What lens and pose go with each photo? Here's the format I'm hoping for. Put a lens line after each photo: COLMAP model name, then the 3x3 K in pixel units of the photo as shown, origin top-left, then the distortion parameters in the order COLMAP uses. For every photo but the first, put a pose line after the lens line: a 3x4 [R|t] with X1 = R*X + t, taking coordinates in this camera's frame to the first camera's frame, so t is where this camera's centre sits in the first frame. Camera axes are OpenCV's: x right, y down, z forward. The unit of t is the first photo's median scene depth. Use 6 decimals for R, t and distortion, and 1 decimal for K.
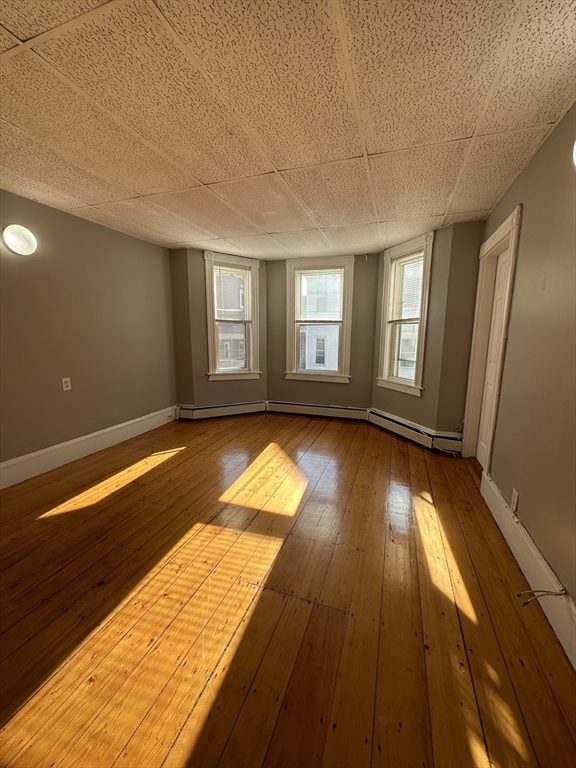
lens RADIAL K [[305.2, 0, 287.4], [0, 305.2, 384.5], [0, 0, 1]] dist [-0.001697, 0.000129]
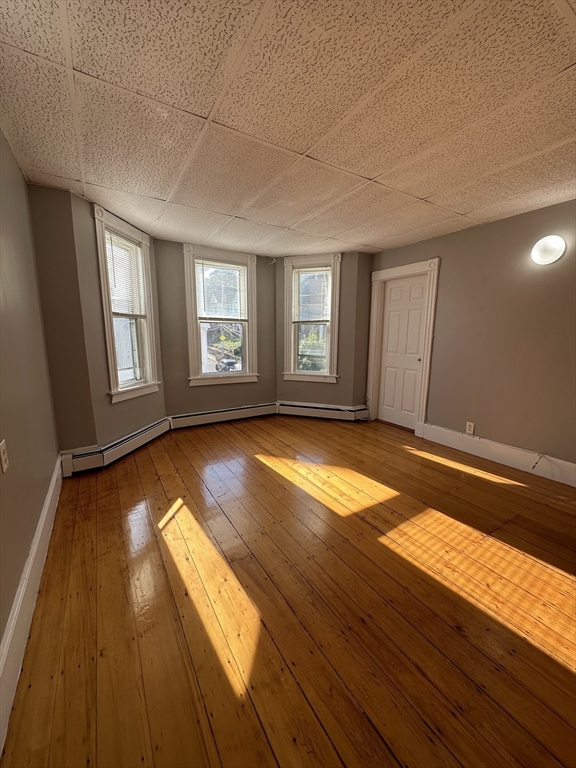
lens RADIAL K [[305.2, 0, 287.4], [0, 305.2, 384.5], [0, 0, 1]] dist [-0.001697, 0.000129]
pose [[0.625742, -0.132950, 0.768616, -0.681921], [0.122892, 0.989865, 0.071173, -0.070301], [-0.770289, 0.049921, 0.635739, 0.362574]]
